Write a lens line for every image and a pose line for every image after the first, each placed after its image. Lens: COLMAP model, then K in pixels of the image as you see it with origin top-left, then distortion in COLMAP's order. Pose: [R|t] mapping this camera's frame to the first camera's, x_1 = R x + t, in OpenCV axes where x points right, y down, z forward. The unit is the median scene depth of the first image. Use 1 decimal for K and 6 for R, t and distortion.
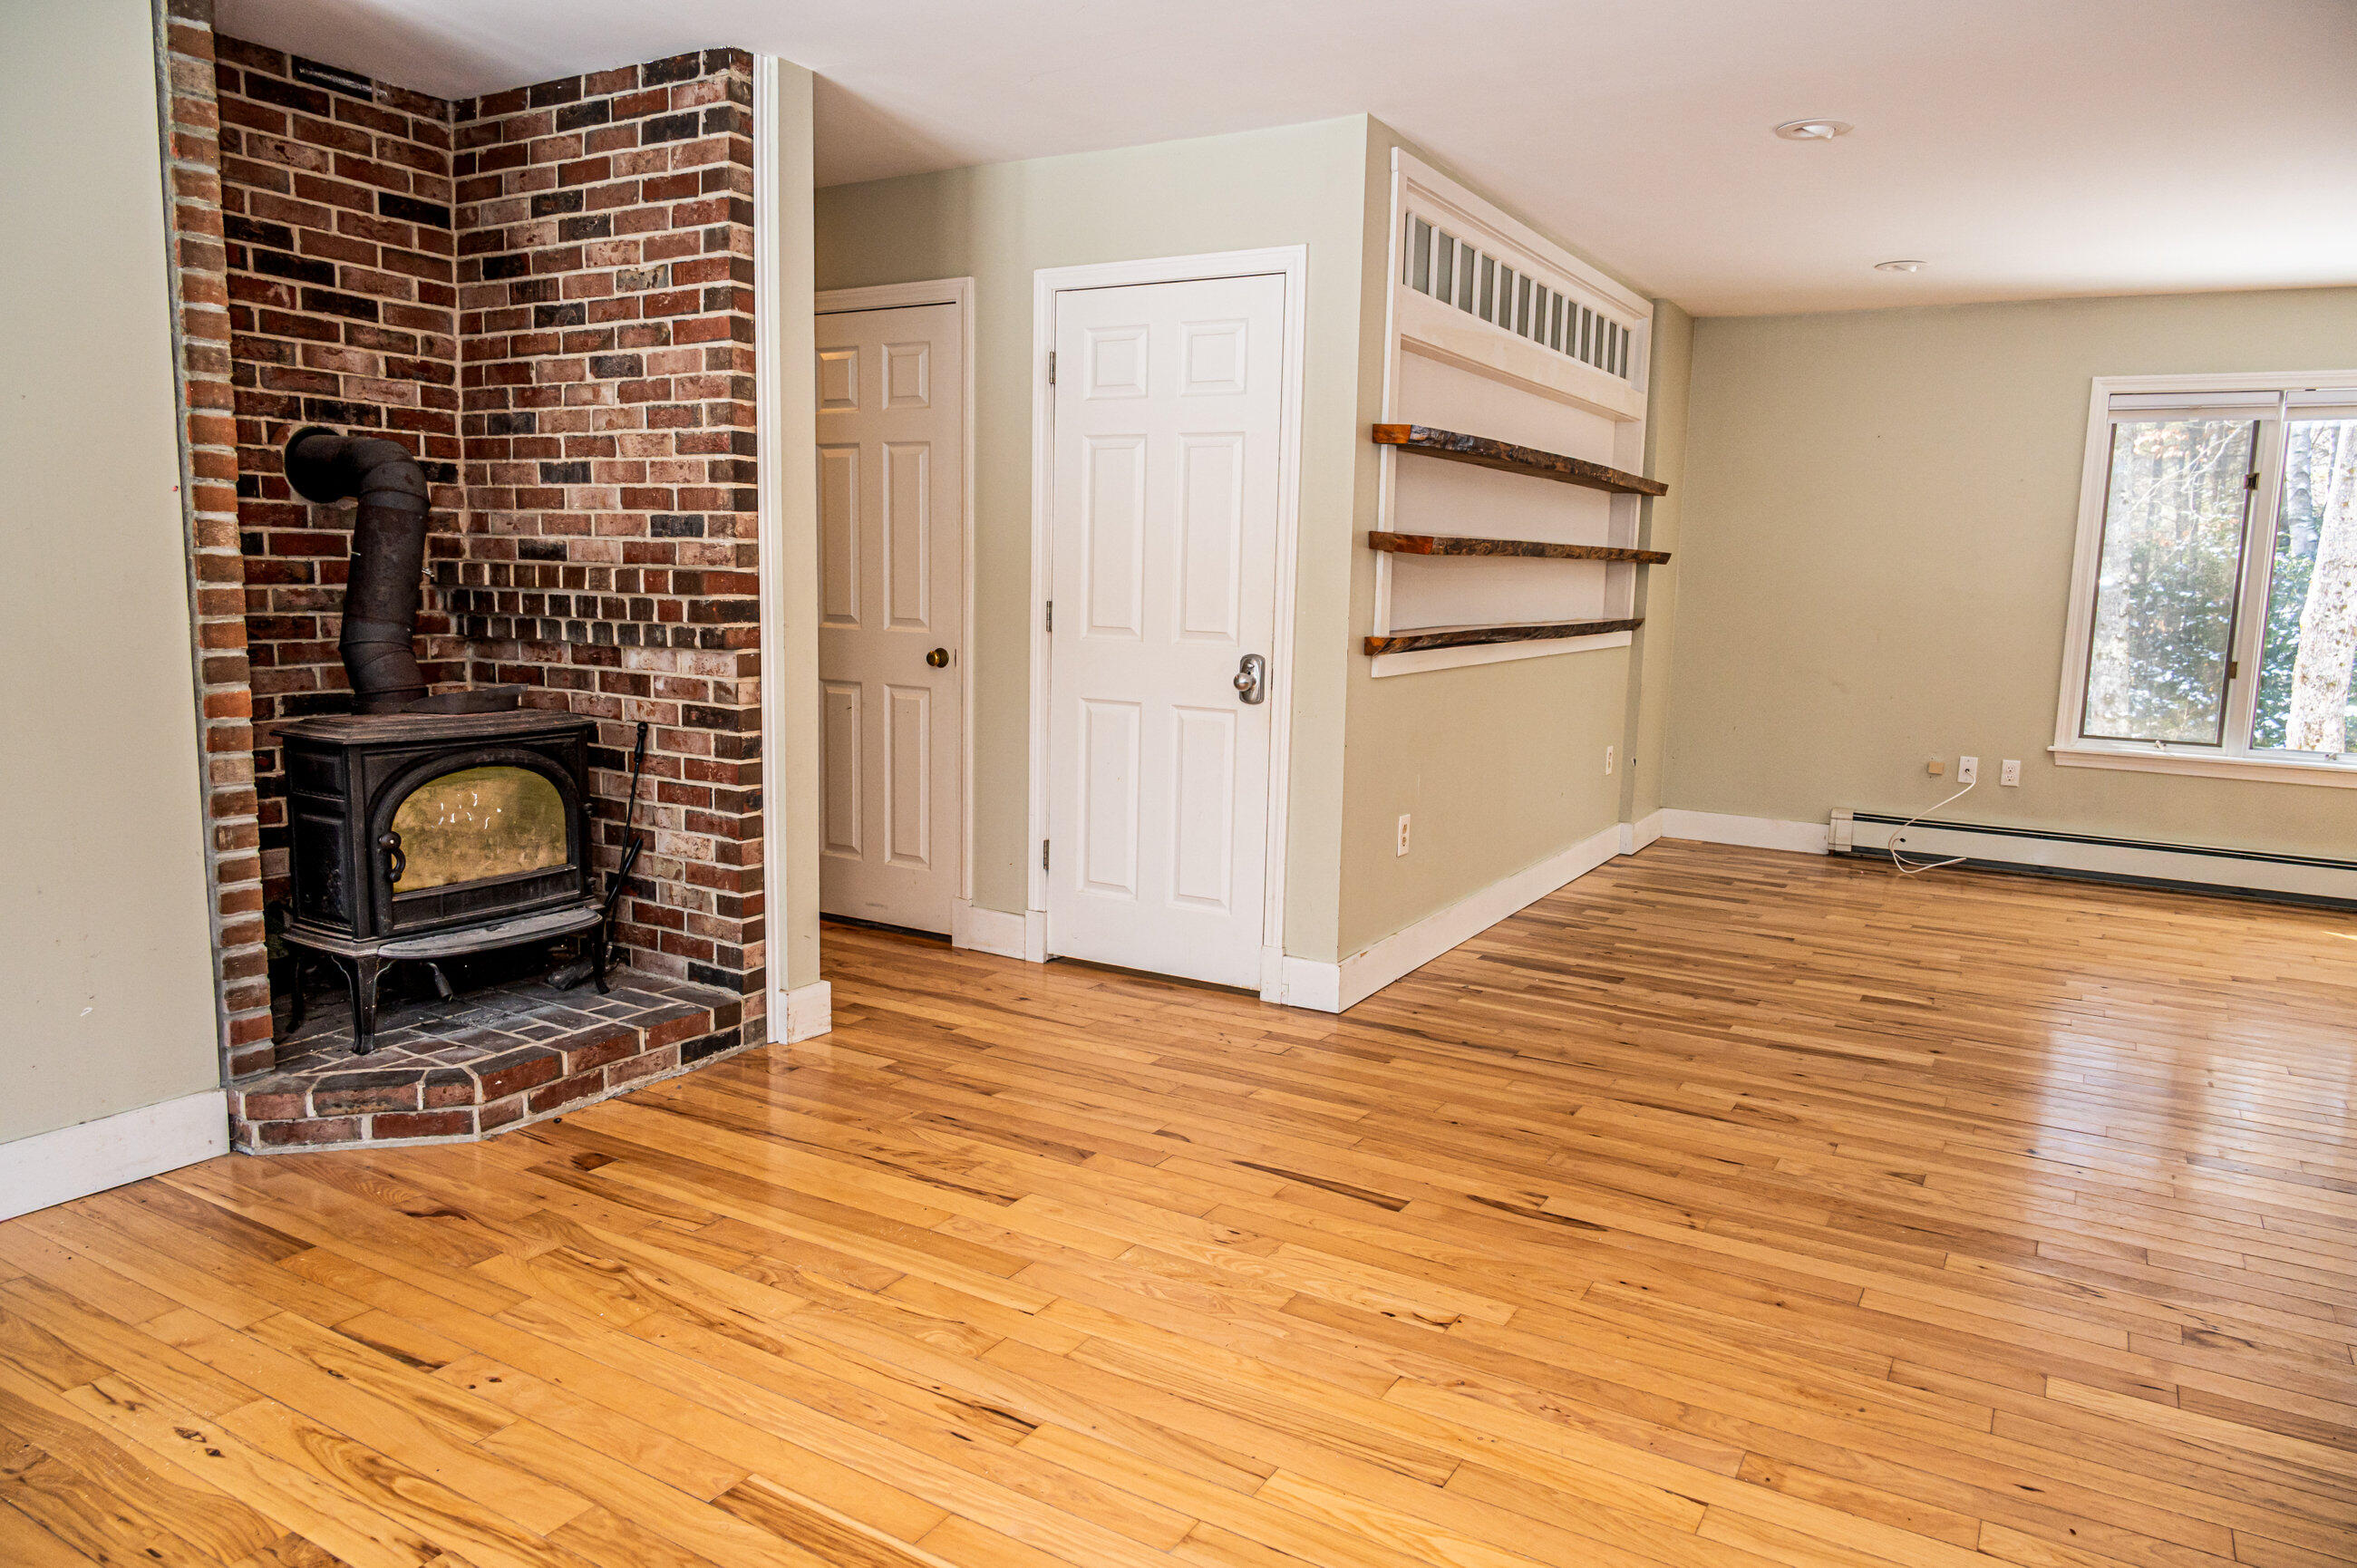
lens RADIAL K [[1550.7, 0, 1178.5], [0, 1550.7, 784.0], [0, 0, 1]] dist [-0.001546, -0.001149]
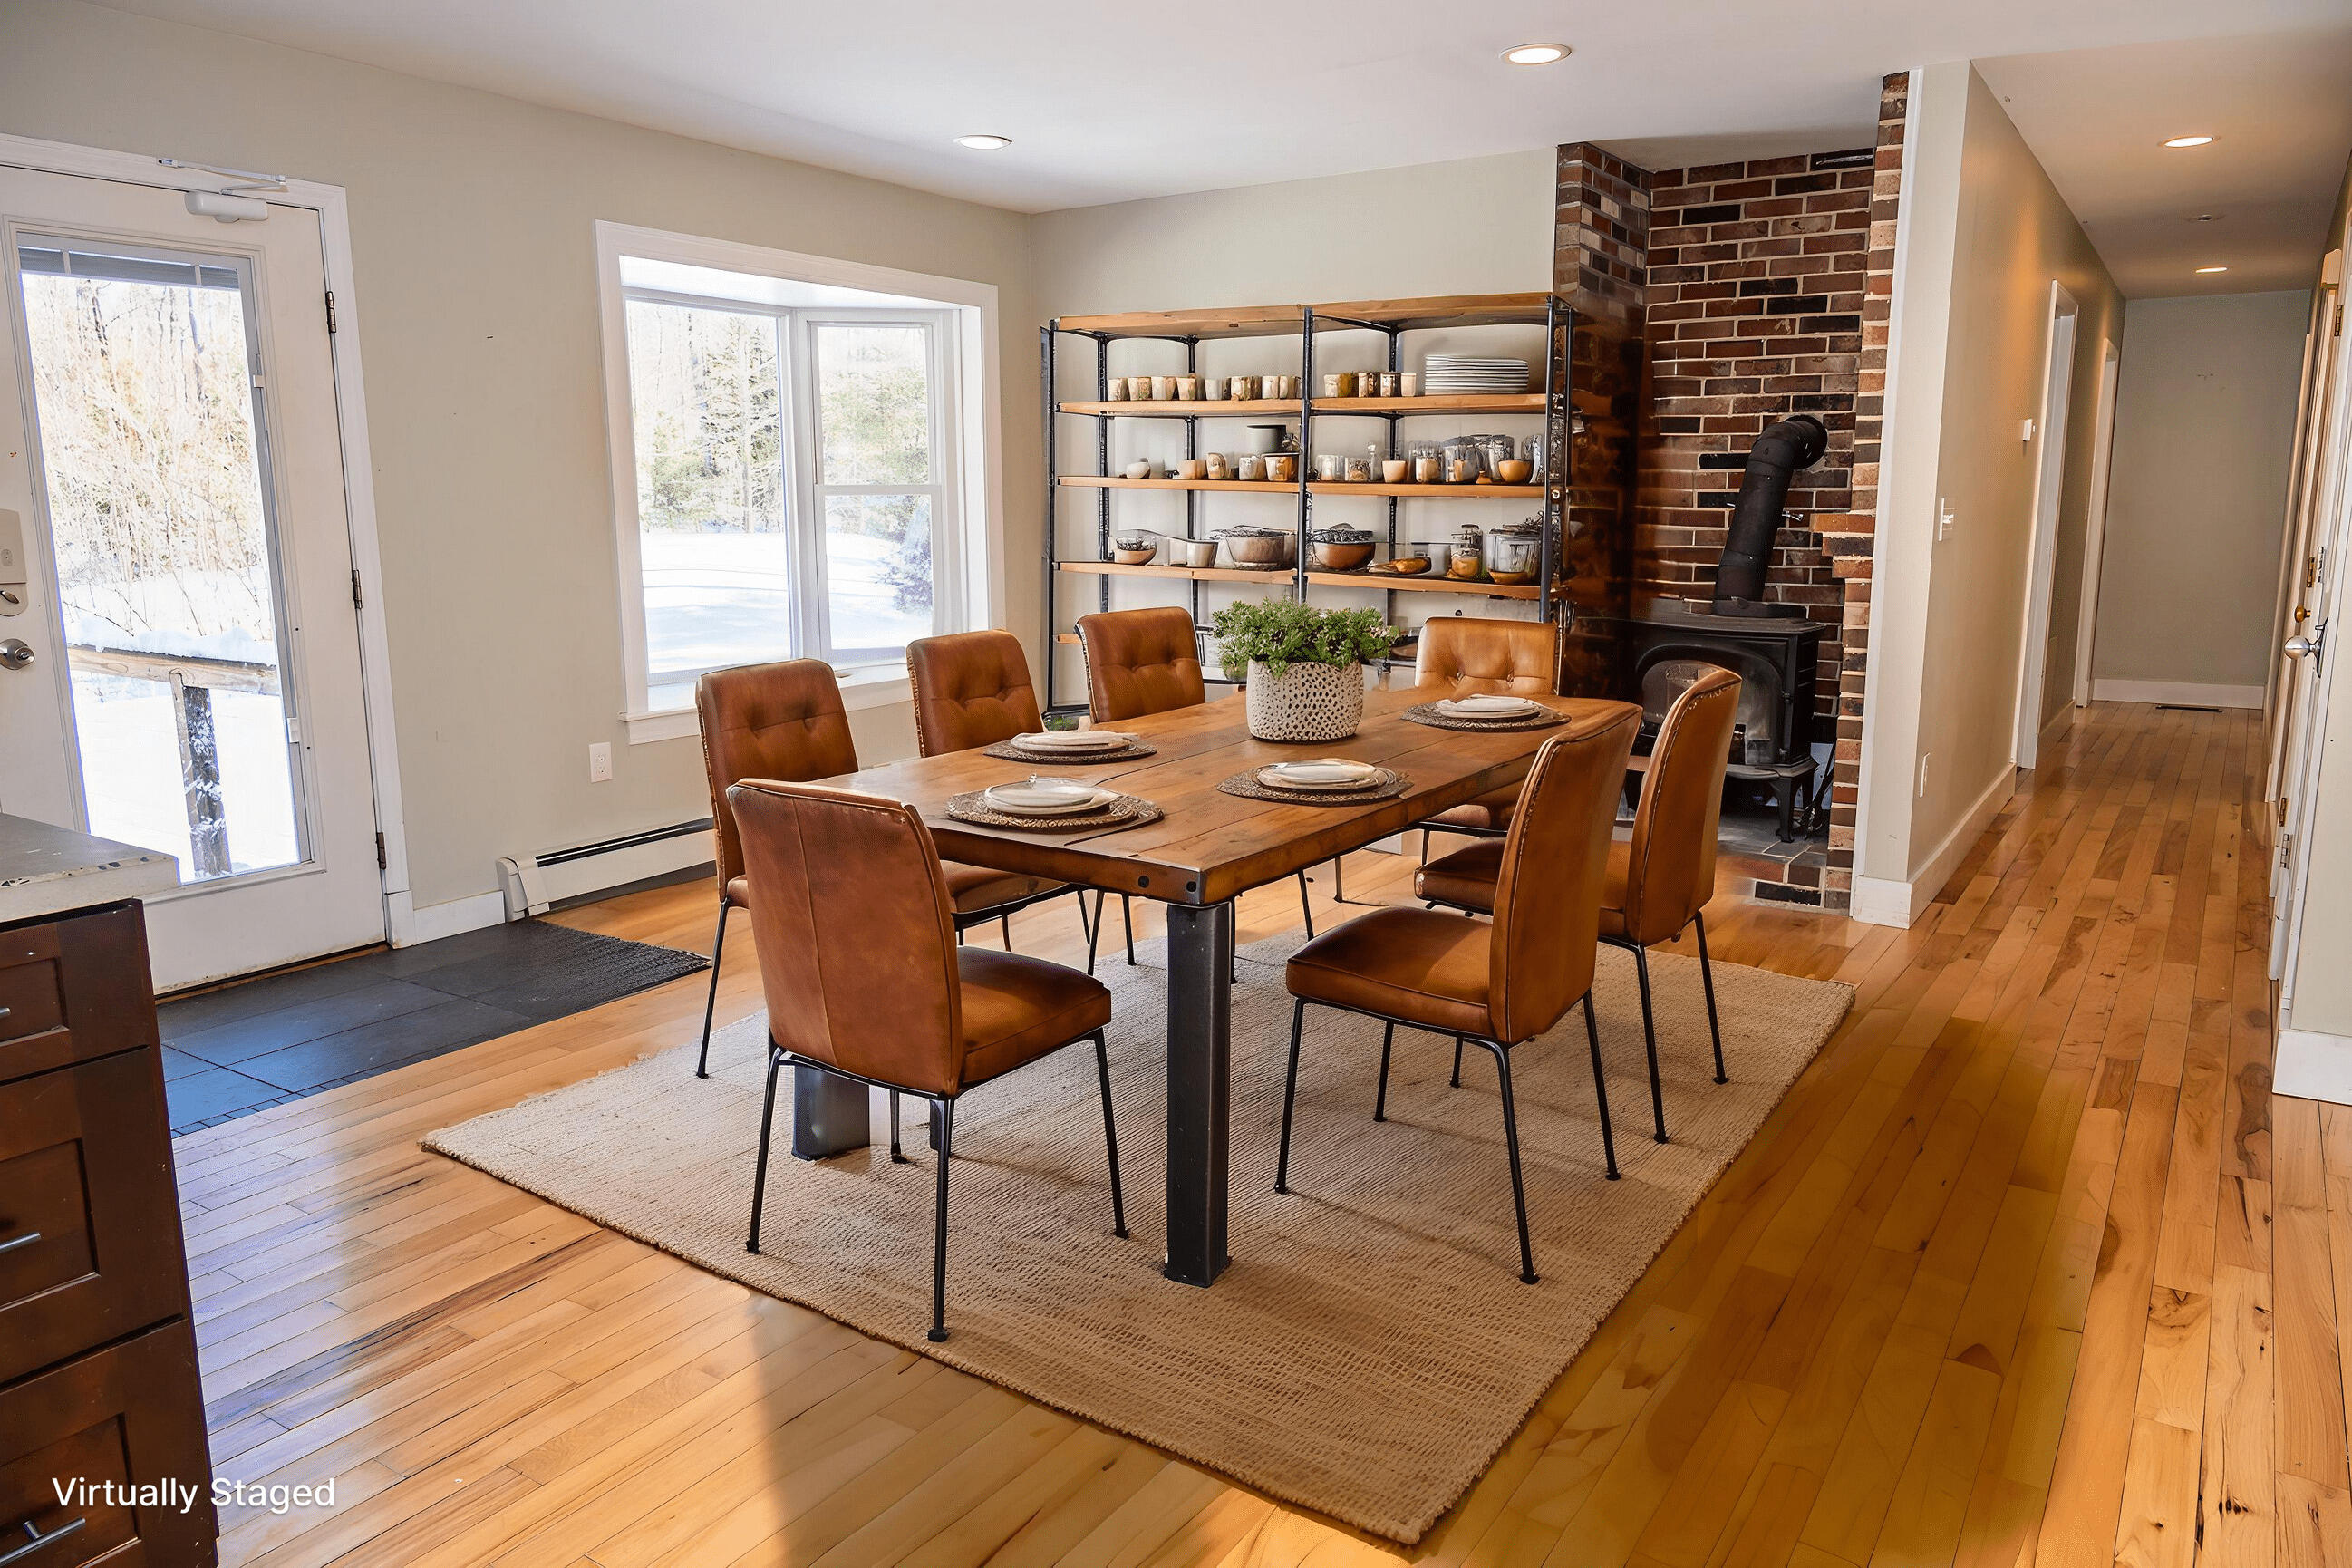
lens RADIAL K [[1613.9, 0, 1181.1], [0, 1613.9, 788.9], [0, 0, 1]] dist [0.001003, -0.003194]
pose [[-0.046987, 0.154018, -0.986950, 1.015006], [-0.137603, 0.977624, 0.159113, -0.055627], [0.989372, 0.143284, -0.024743, 0.545682]]
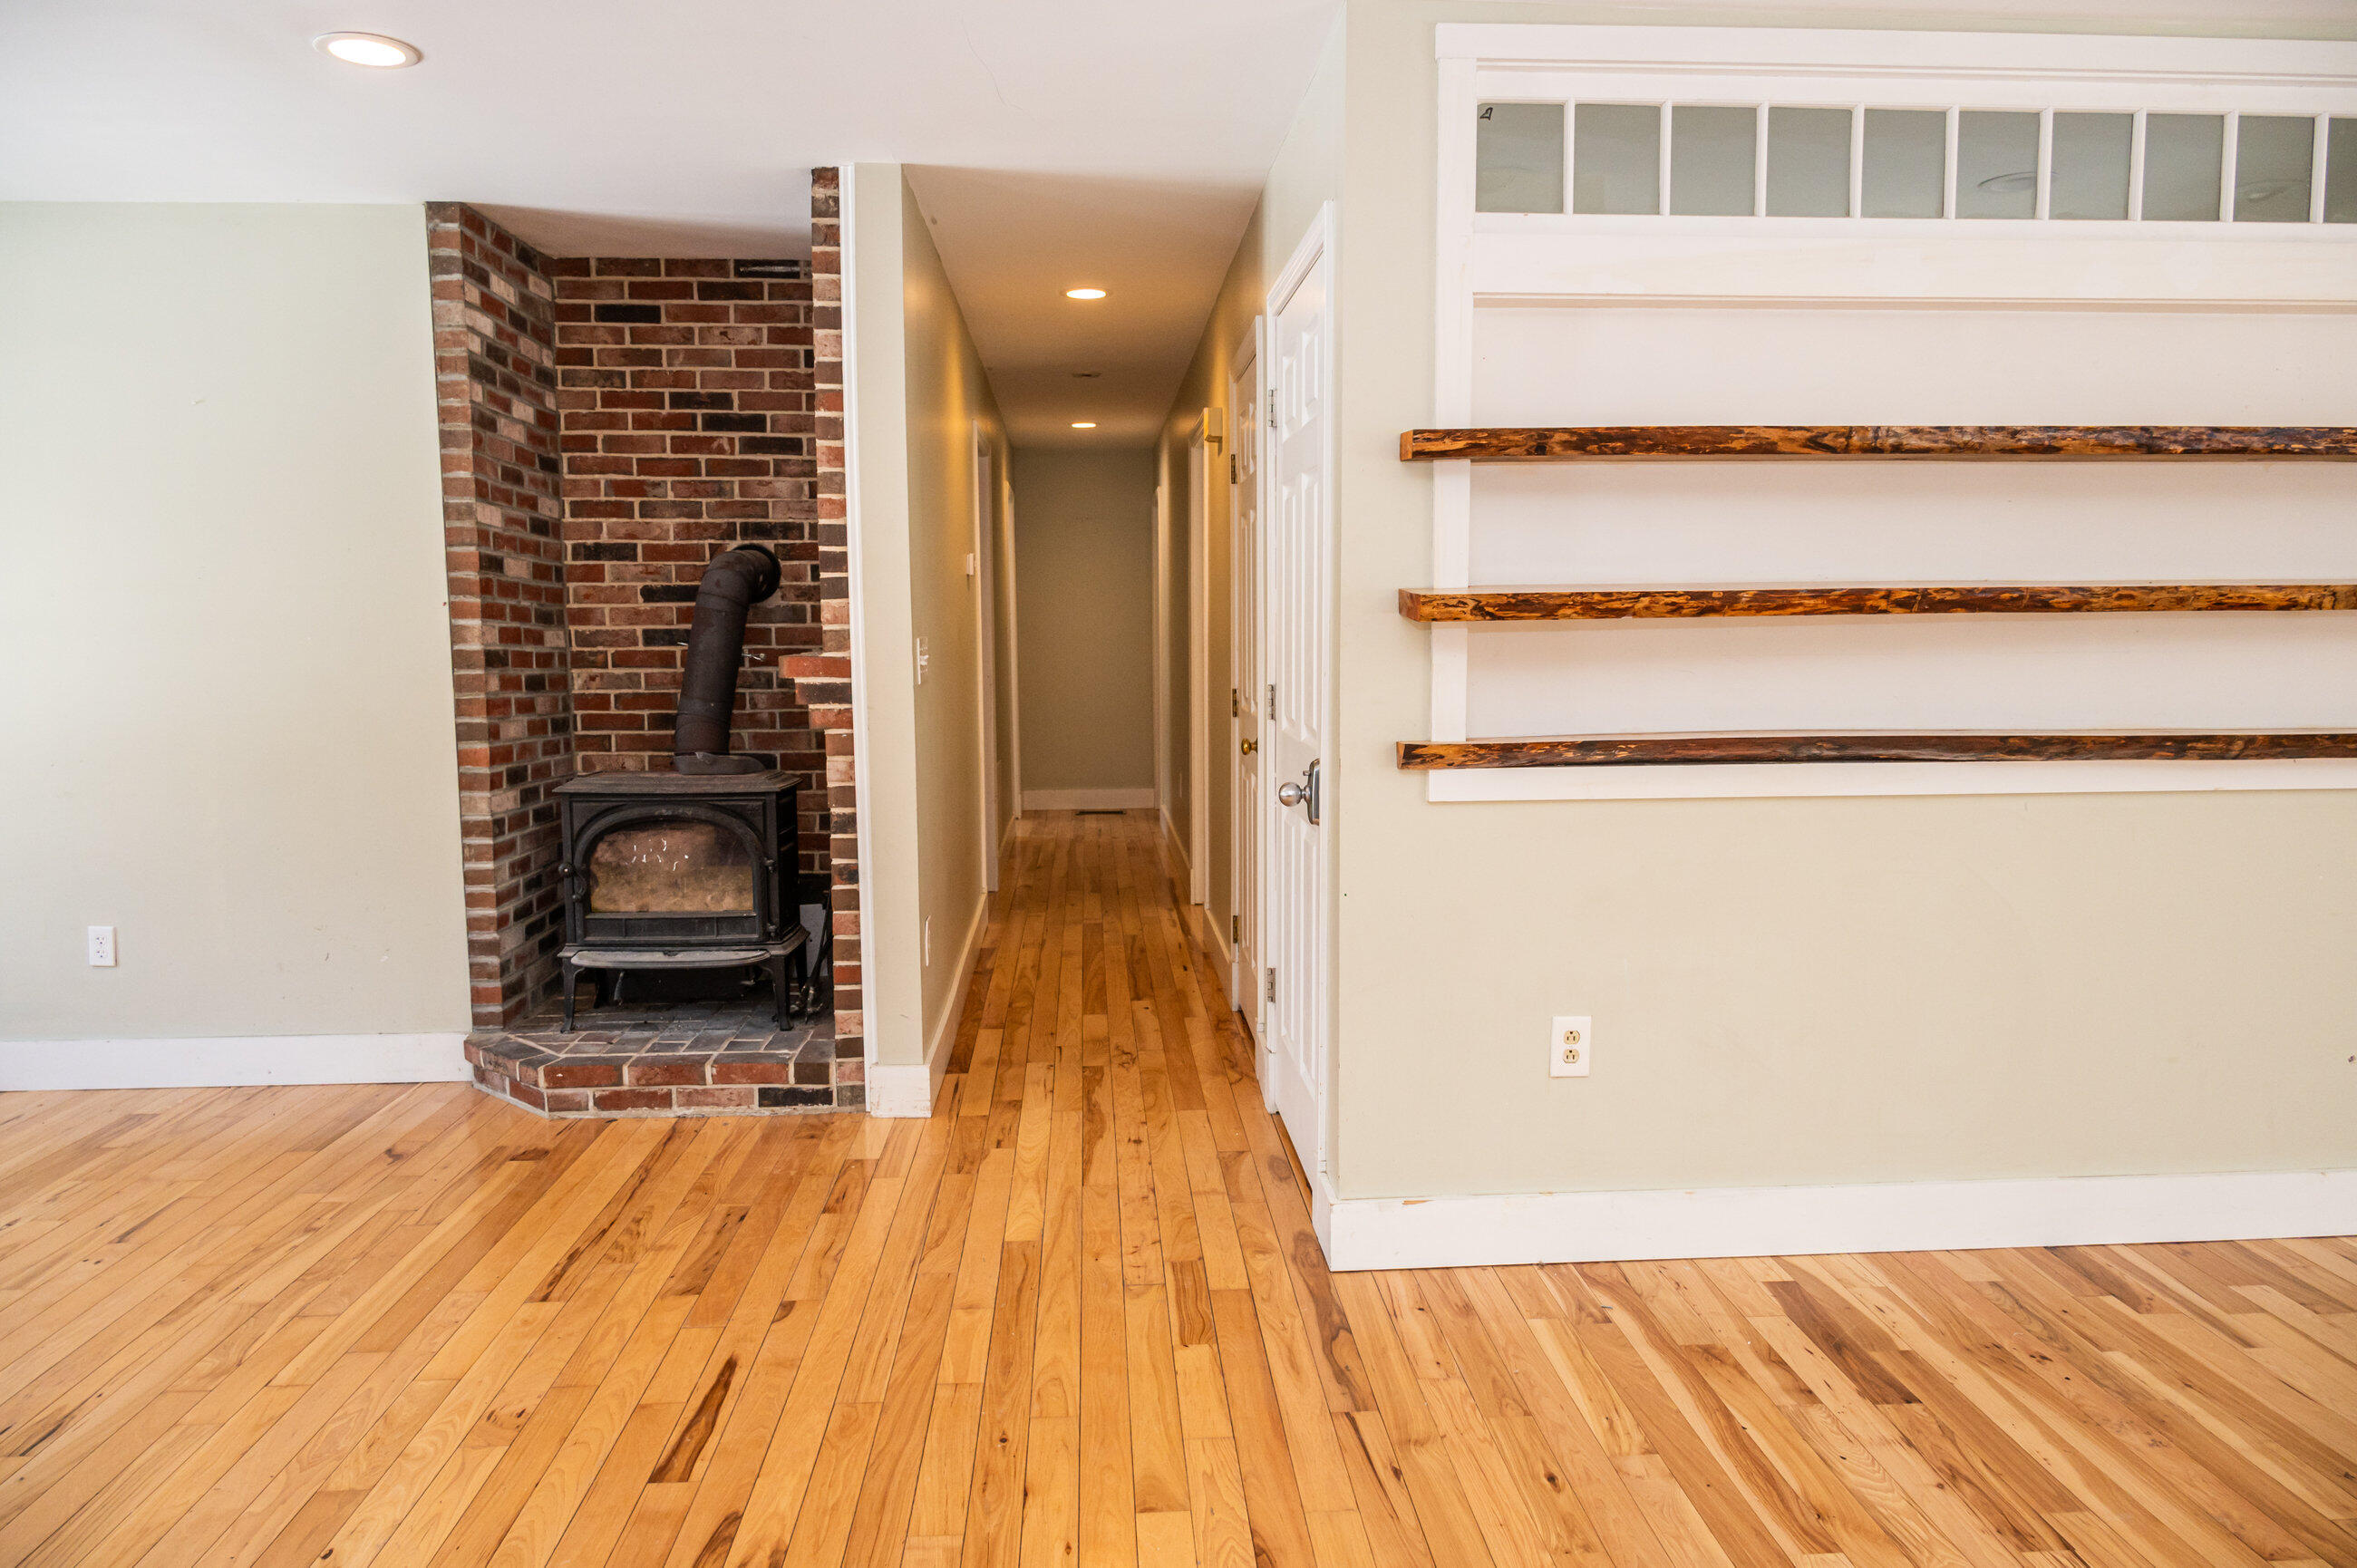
lens RADIAL K [[1550.7, 0, 1178.5], [0, 1550.7, 784.0], [0, 0, 1]] dist [-0.001546, -0.001149]
pose [[0.559312, 0.062131, -0.826626, 0.730836], [-0.097153, 0.995228, 0.009067, -0.083317], [0.823245, 0.075238, 0.562679, 0.611193]]
